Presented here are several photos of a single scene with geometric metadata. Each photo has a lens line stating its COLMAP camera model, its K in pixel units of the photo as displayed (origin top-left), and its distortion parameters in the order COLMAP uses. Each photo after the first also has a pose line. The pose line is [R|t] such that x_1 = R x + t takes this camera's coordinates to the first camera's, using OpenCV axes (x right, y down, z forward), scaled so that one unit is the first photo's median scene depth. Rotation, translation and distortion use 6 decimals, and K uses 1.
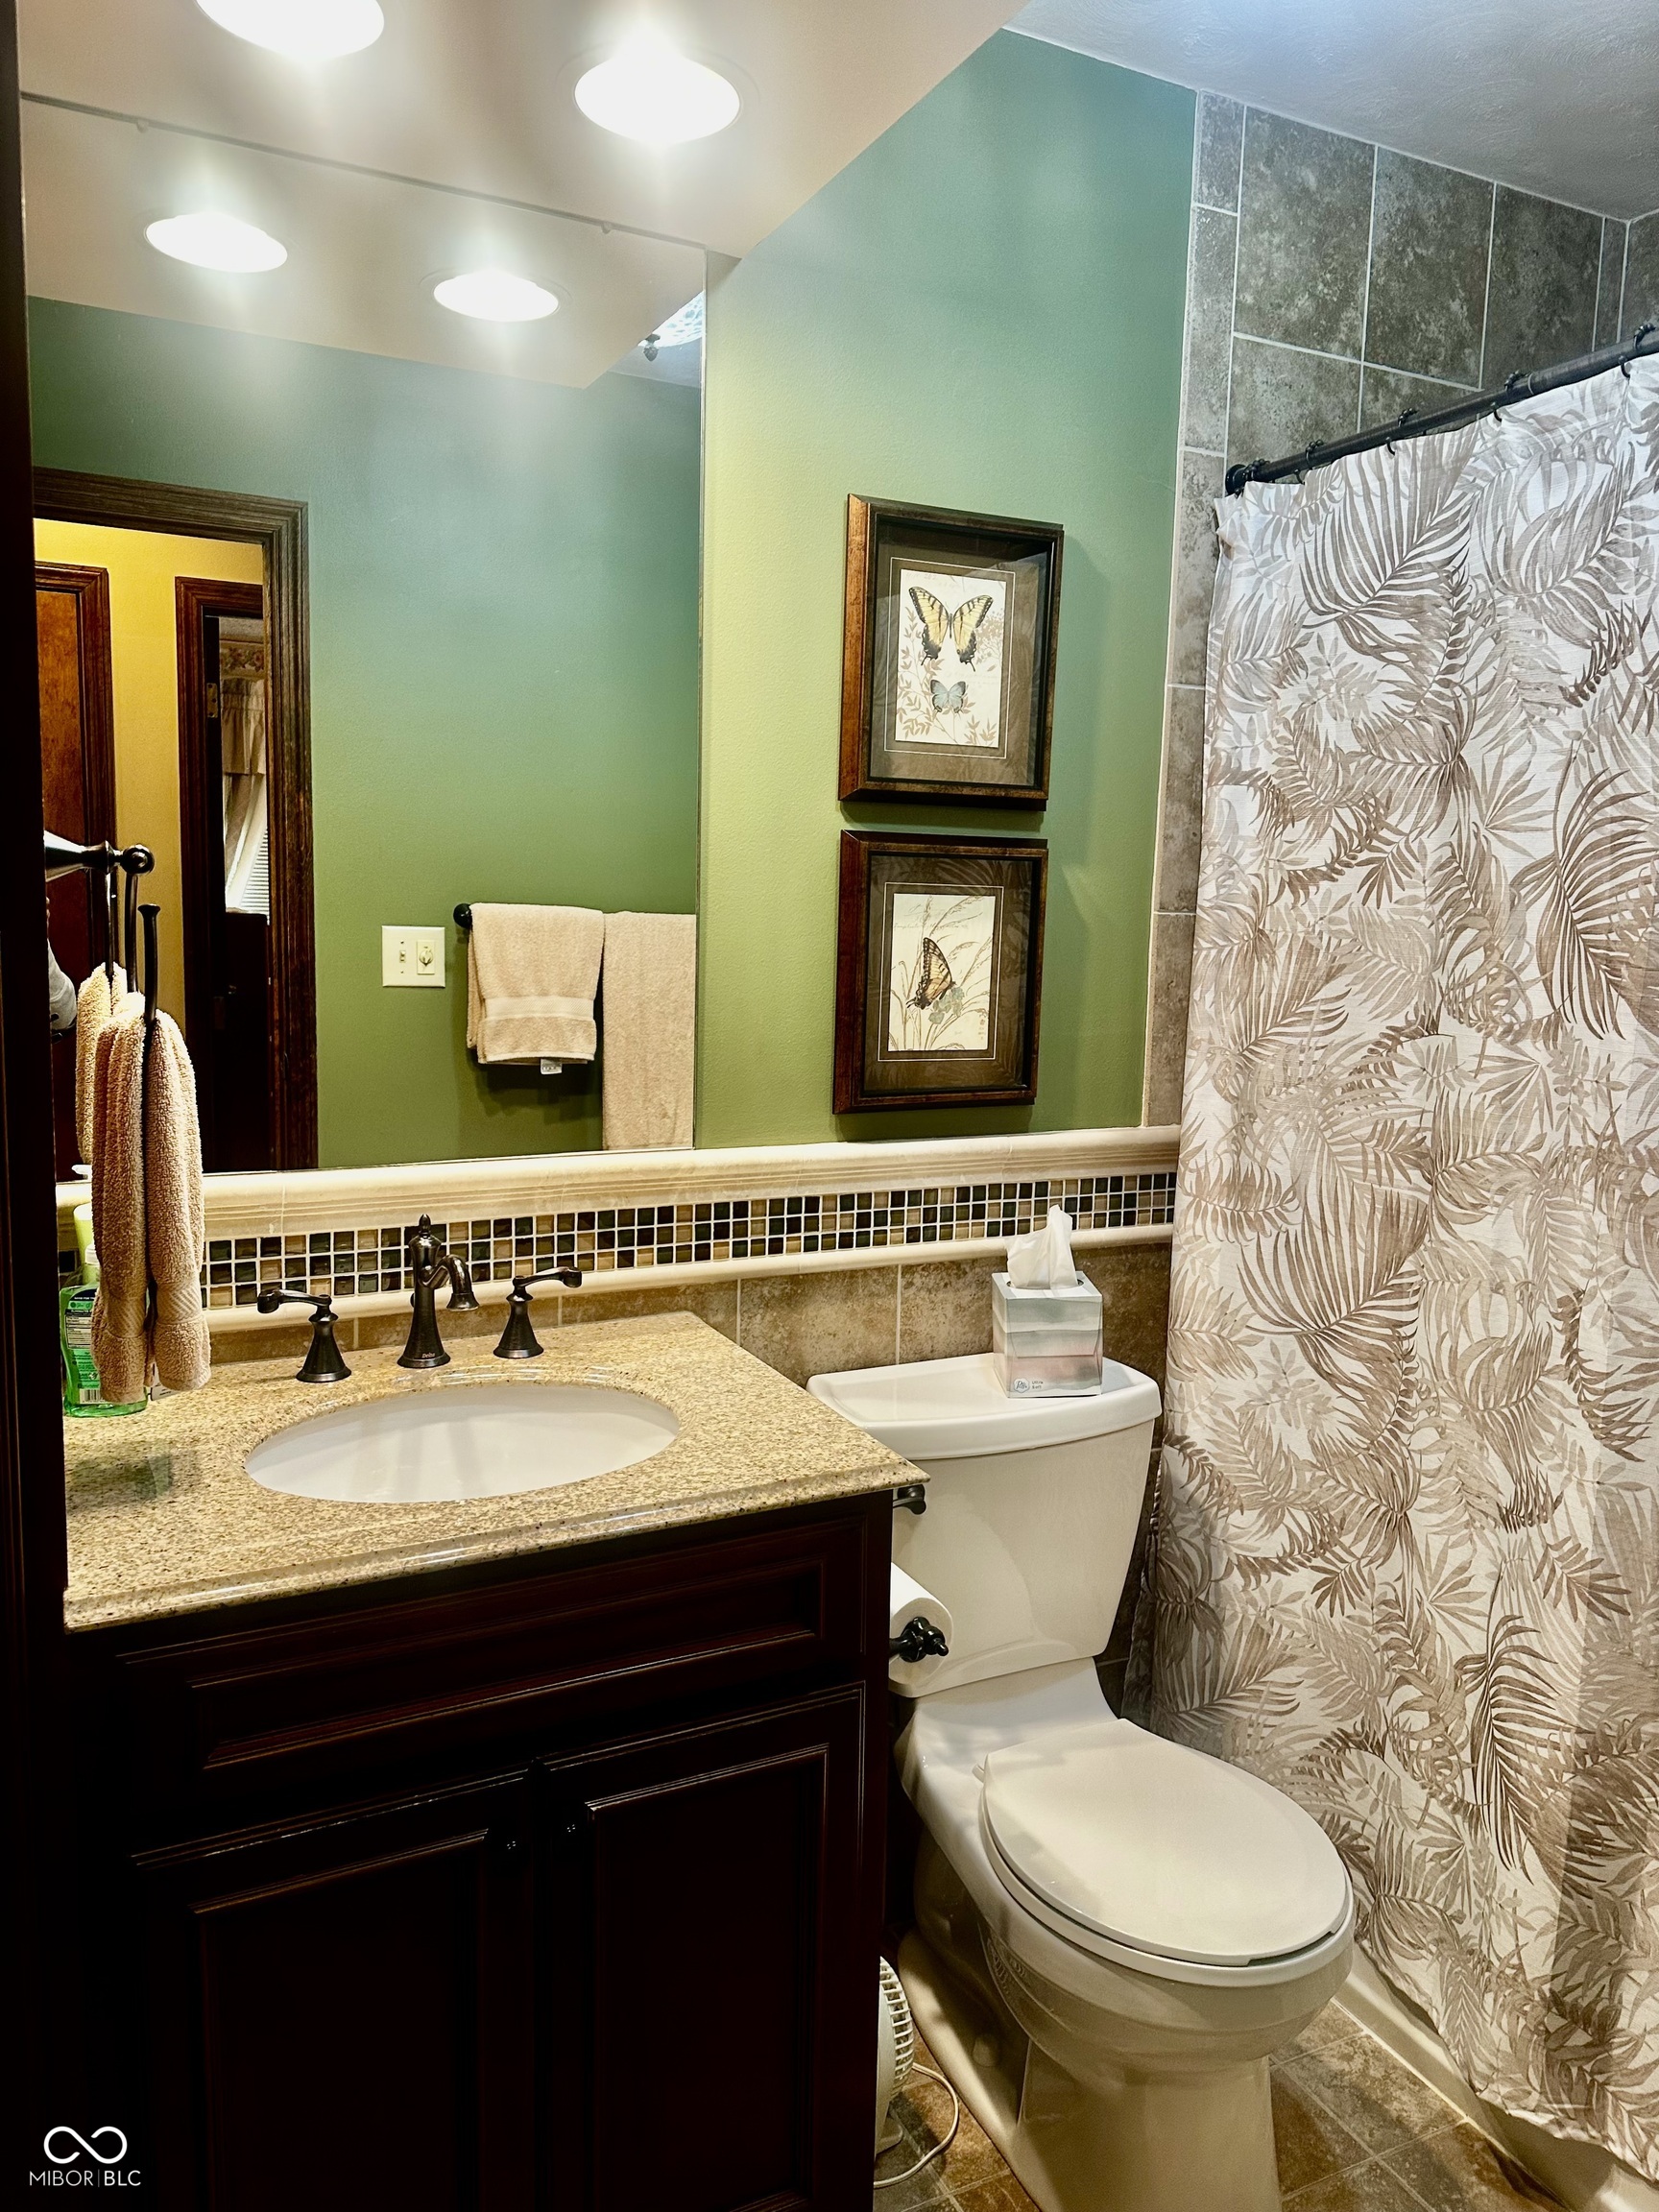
lens RADIAL K [[1543.5, 0, 841.5], [0, 1543.5, 1110.9], [0, 0, 1]] dist [0.070404, -0.108547]
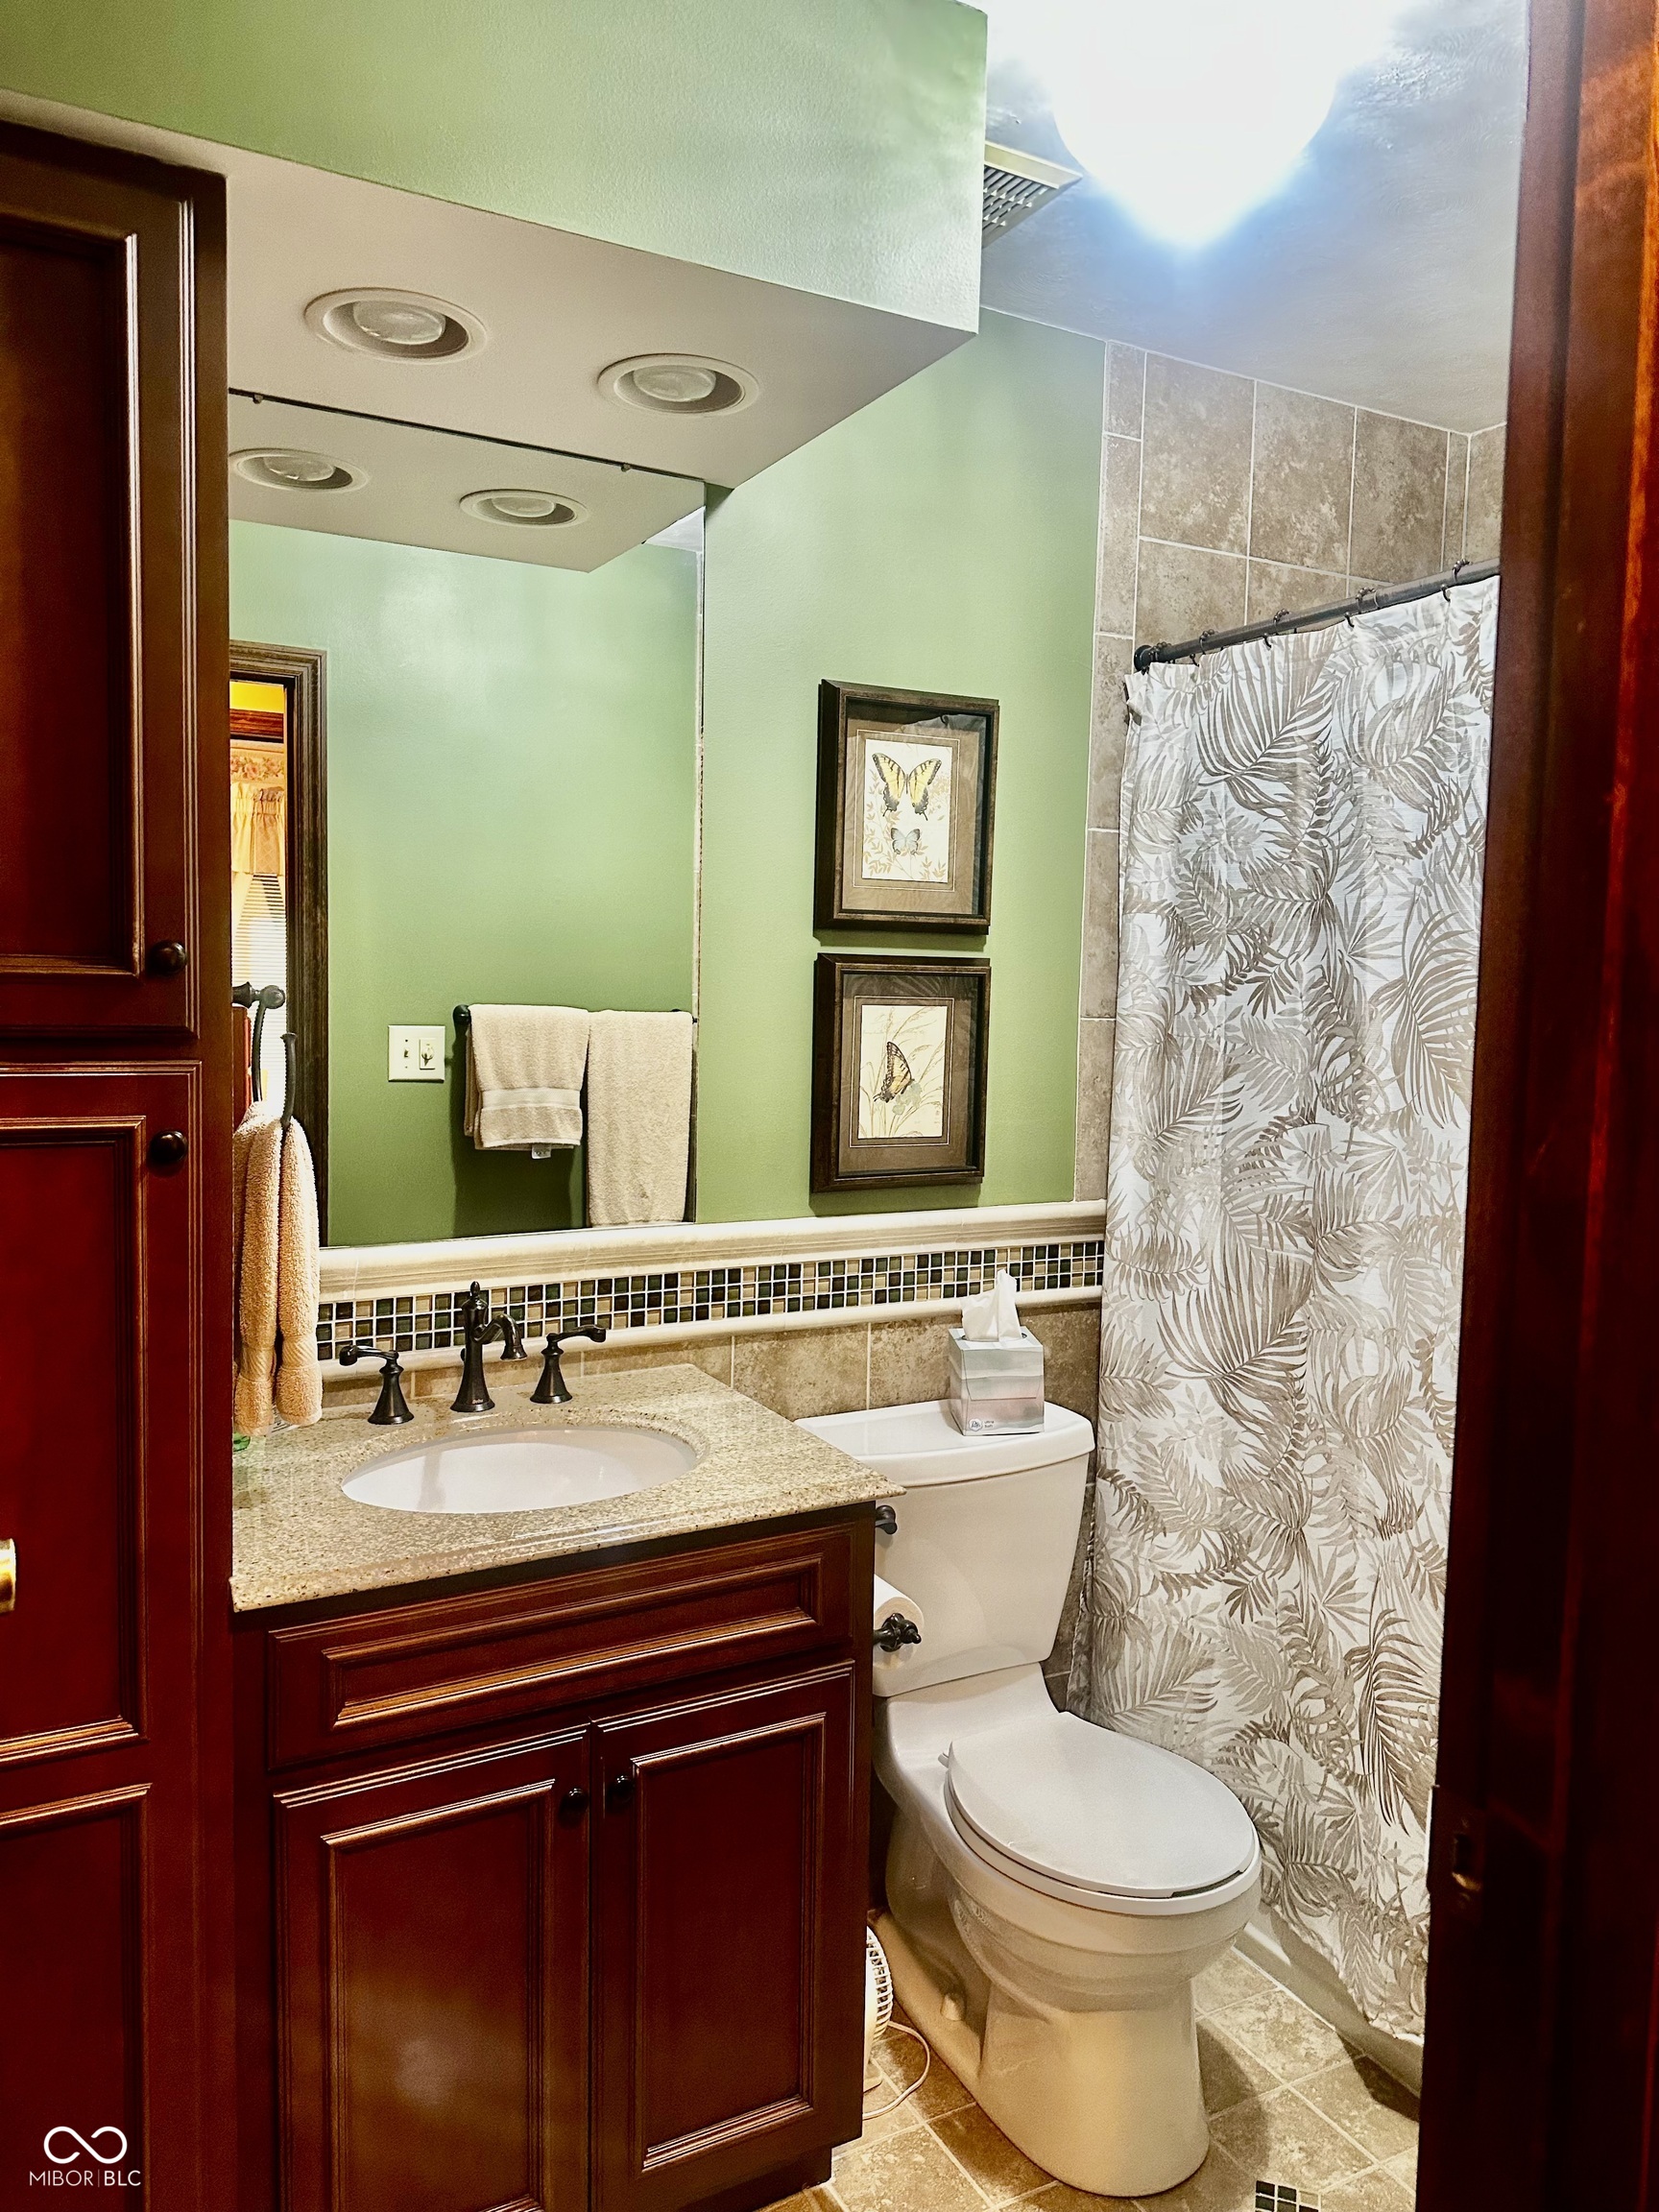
lens RADIAL K [[1543.5, 0, 837.3], [0, 1543.5, 1105.5], [0, 0, 1]] dist [0.070404, -0.108547]
pose [[0.999238, -0.006297, 0.038529, -0.031625], [0.008296, 0.998614, -0.051964, -0.003521], [-0.038148, 0.052244, 0.997905, -0.177206]]
